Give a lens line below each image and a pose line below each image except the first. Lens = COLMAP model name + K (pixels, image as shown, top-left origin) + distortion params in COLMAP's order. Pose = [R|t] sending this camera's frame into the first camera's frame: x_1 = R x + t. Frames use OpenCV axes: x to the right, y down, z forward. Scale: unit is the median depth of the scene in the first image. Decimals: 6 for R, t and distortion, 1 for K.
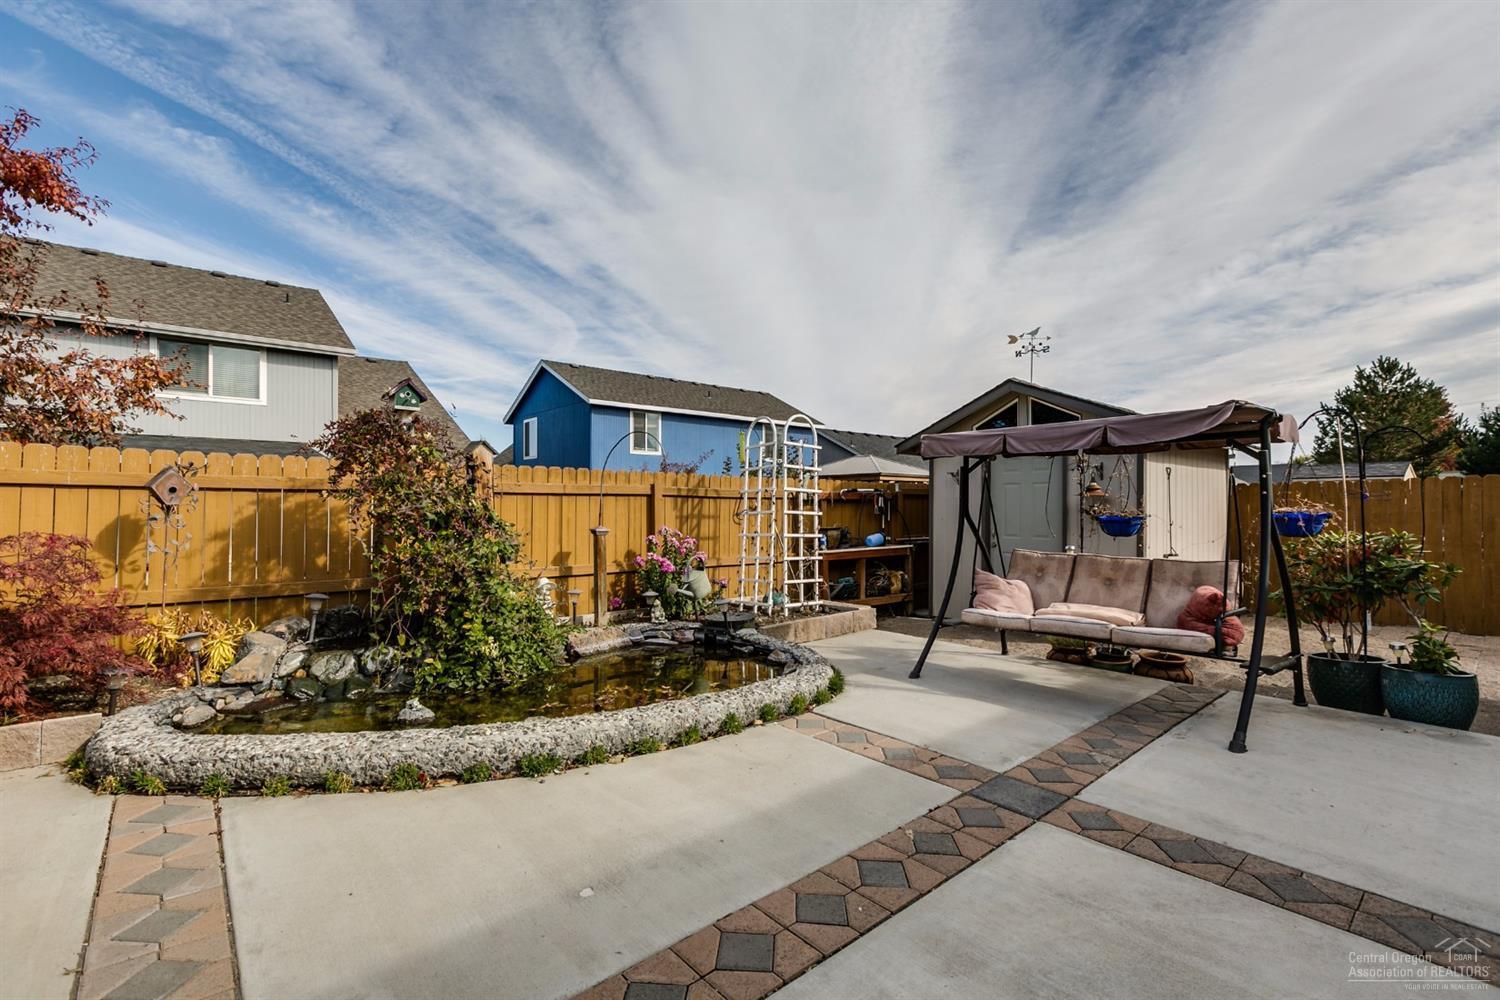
lens RADIAL K [[687.2, 0, 750.5], [0, 687.2, 501.1], [0, 0, 1]] dist [0.001809, -0.000018]
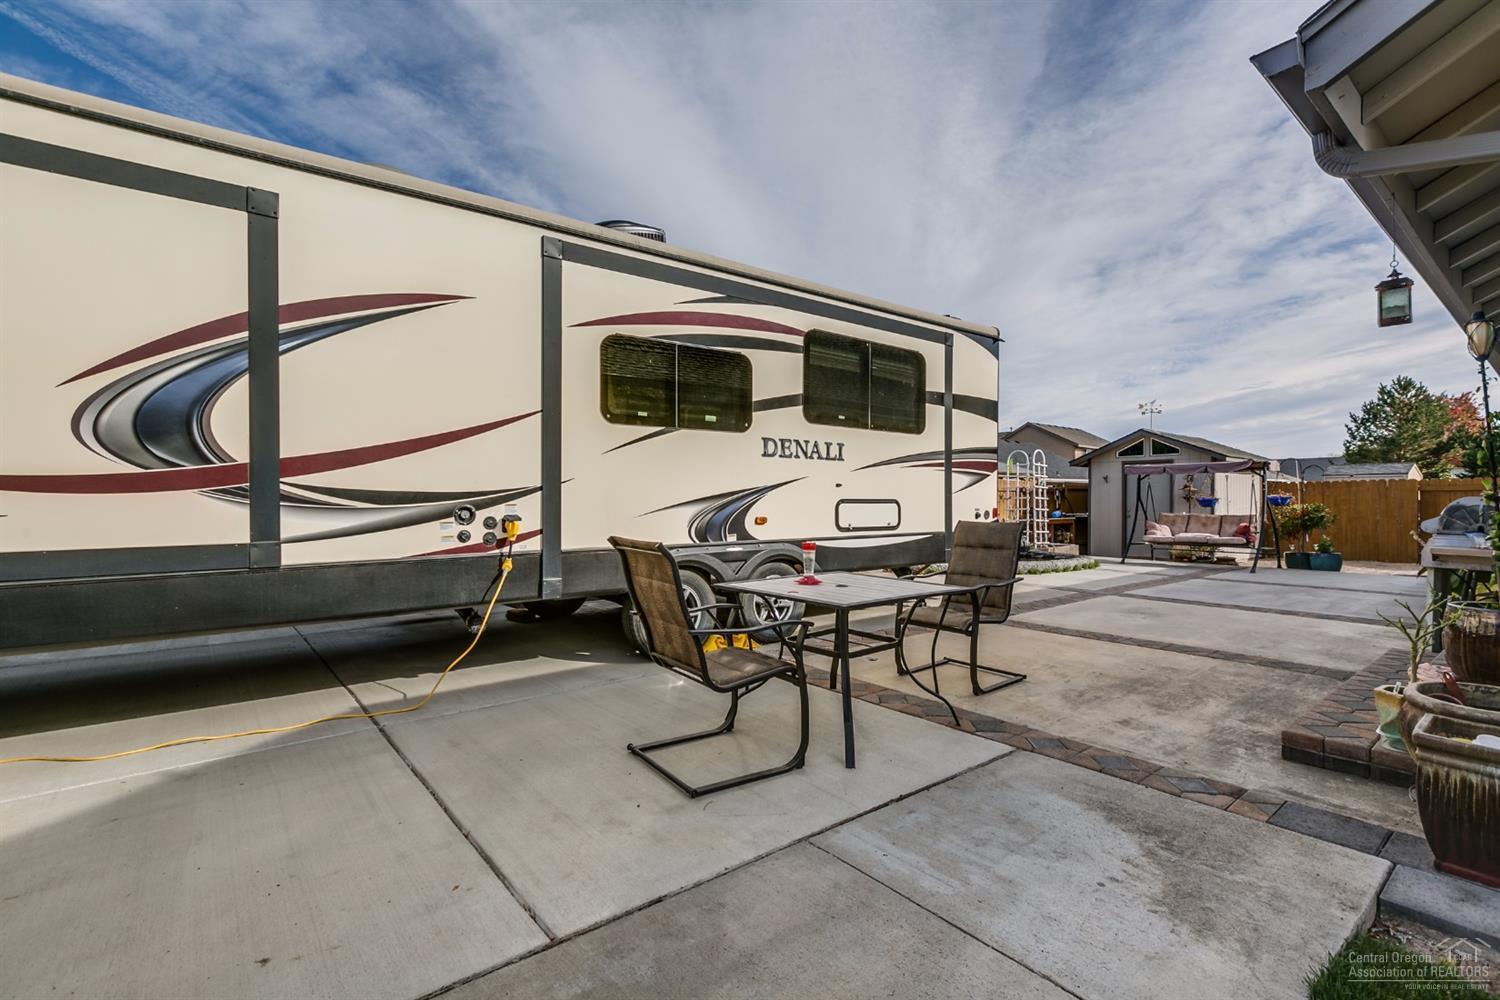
lens RADIAL K [[687.2, 0, 753.3], [0, 687.2, 496.8], [0, 0, 1]] dist [0.001809, -0.000018]
pose [[0.998854, 0.000489, -0.047853, -0.660958], [-0.000201, 0.999982, 0.006027, 0.000528], [0.047855, -0.006010, 0.998836, -1.046134]]
